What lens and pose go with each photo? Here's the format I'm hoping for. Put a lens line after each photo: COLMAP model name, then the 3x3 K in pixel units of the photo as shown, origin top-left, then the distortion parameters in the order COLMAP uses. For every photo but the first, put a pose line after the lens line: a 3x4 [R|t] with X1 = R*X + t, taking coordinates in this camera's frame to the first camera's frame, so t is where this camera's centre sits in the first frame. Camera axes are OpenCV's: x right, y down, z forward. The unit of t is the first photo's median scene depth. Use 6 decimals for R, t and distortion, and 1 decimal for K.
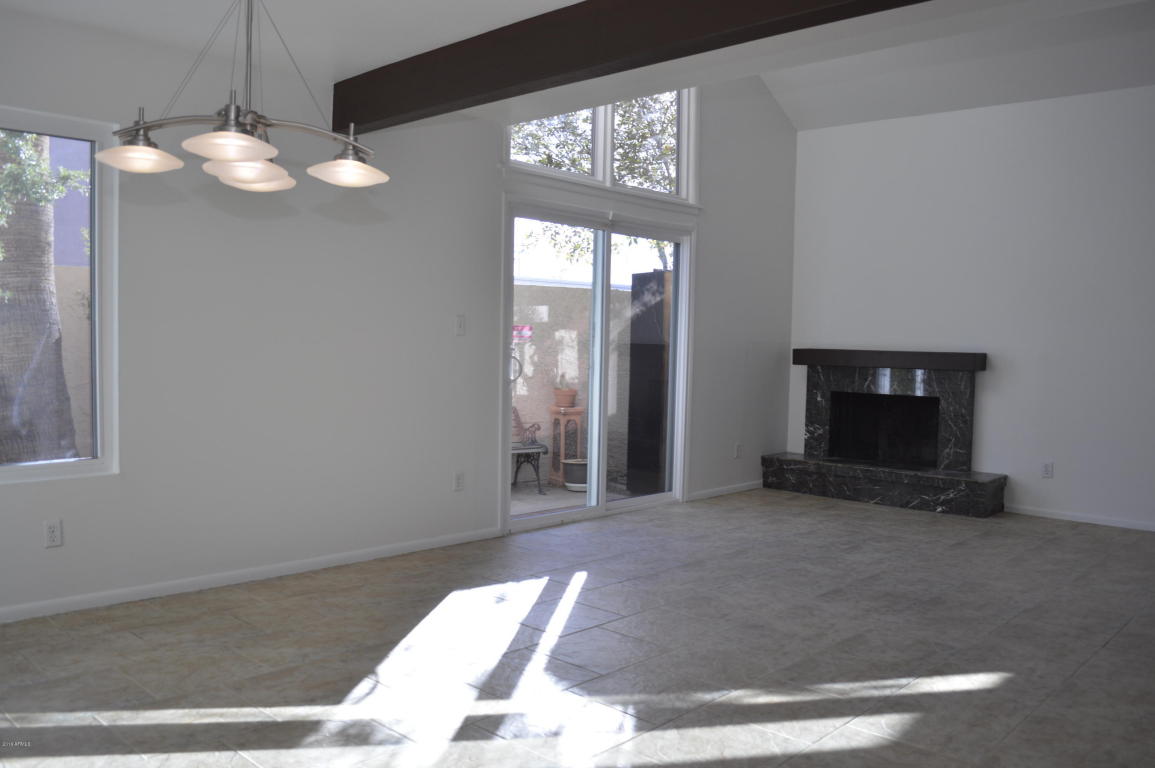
lens RADIAL K [[925.1, 0, 577.5], [0, 925.1, 384.0], [0, 0, 1]] dist [-0.077653, 0.005144]
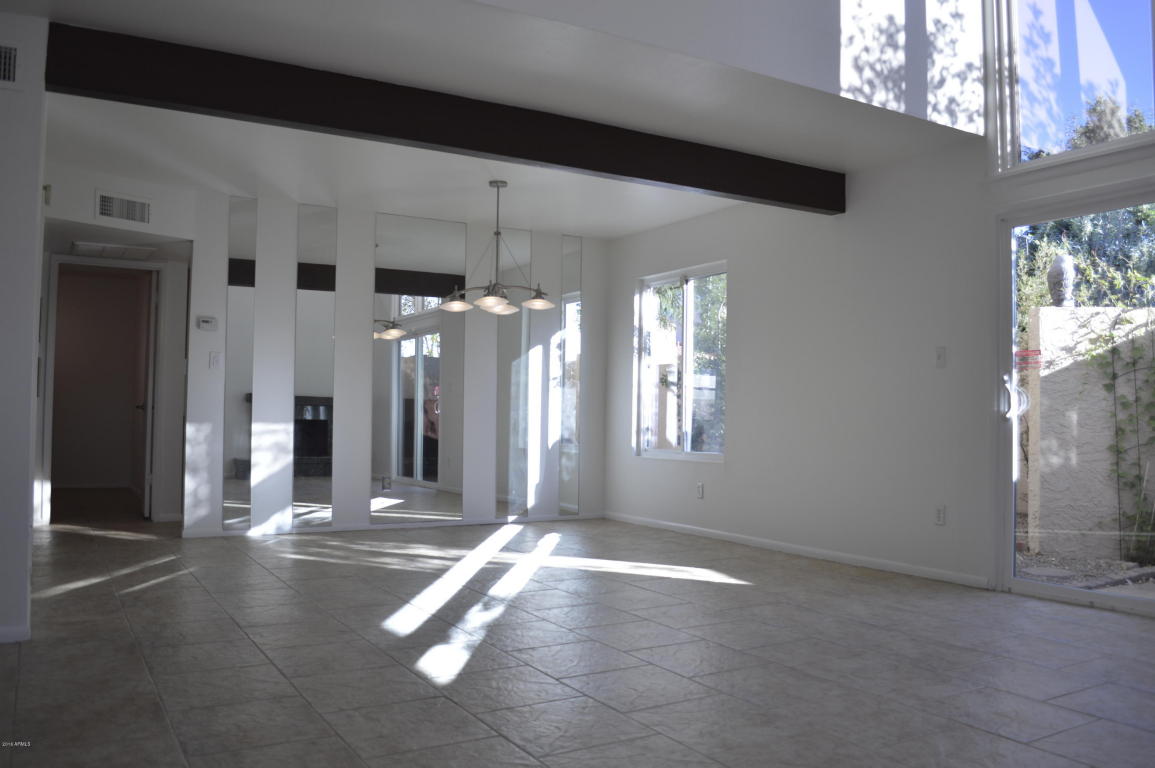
lens RADIAL K [[925.1, 0, 577.5], [0, 925.1, 384.0], [0, 0, 1]] dist [-0.077653, 0.005144]
pose [[-0.267334, -0.050462, -0.962282, 0.717993], [-0.058036, 0.997658, -0.036194, 0.018047], [0.961855, 0.046171, -0.269637, 0.693208]]
